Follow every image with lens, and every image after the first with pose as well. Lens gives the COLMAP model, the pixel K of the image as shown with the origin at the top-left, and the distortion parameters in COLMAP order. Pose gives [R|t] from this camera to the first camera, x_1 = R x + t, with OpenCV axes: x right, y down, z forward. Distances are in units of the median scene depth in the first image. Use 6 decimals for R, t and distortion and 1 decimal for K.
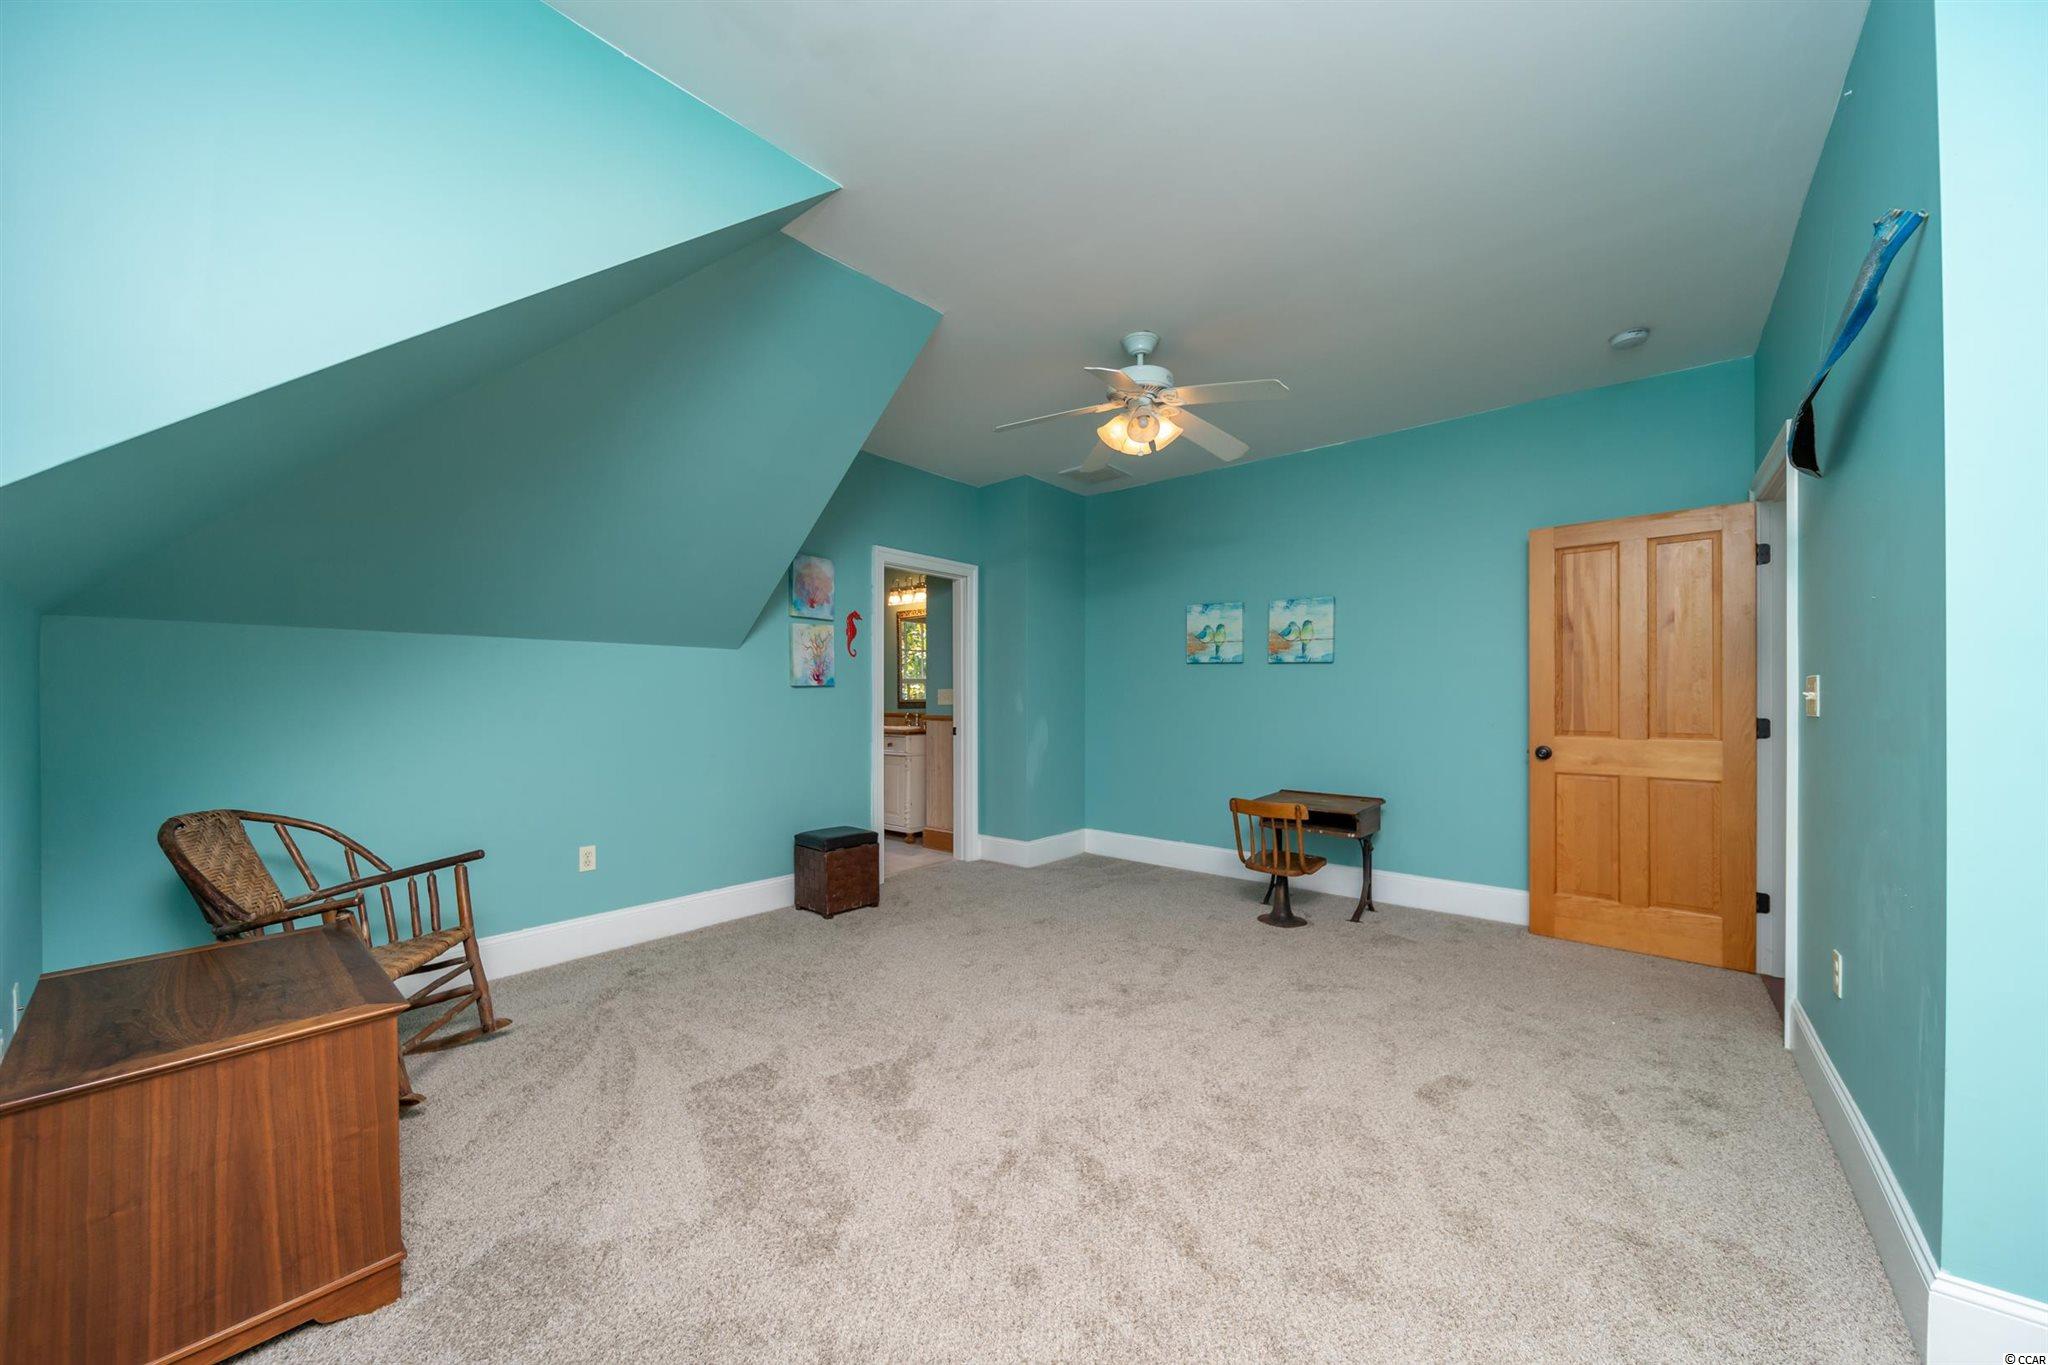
lens RADIAL K [[747.9, 0, 1028.3], [0, 747.9, 693.9], [0, 0, 1]] dist [0.000639, -0.000113]
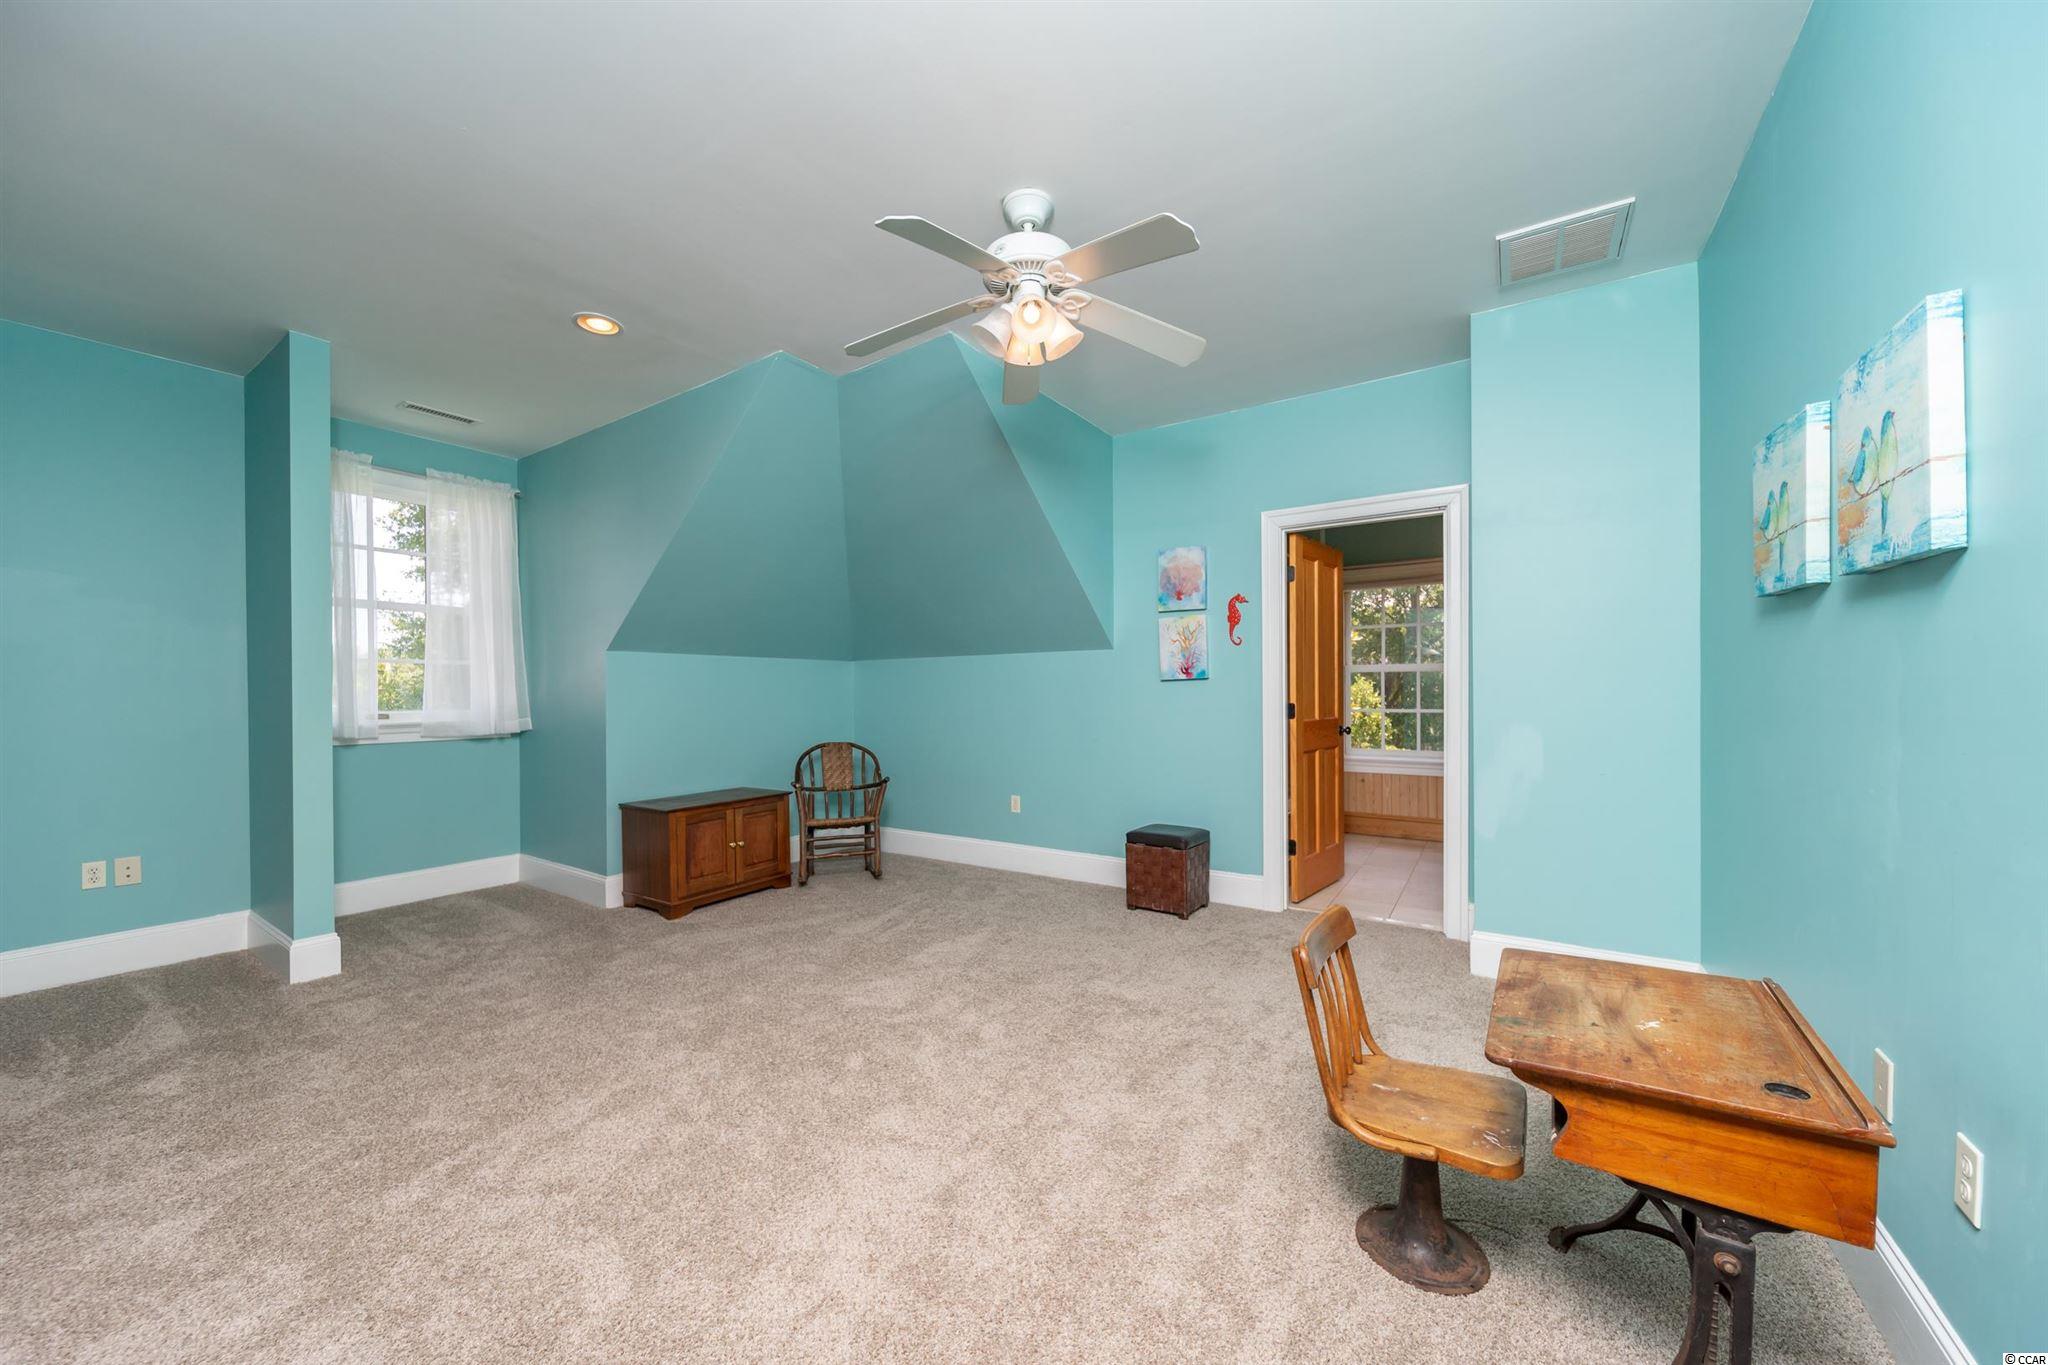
lens RADIAL K [[747.9, 0, 1028.3], [0, 747.9, 693.9], [0, 0, 1]] dist [0.000639, -0.000113]
pose [[0.105965, 0.002520, -0.994367, 0.664043], [0.007442, 0.999967, 0.003327, 0.003453], [0.994342, -0.007752, 0.105943, 0.694578]]
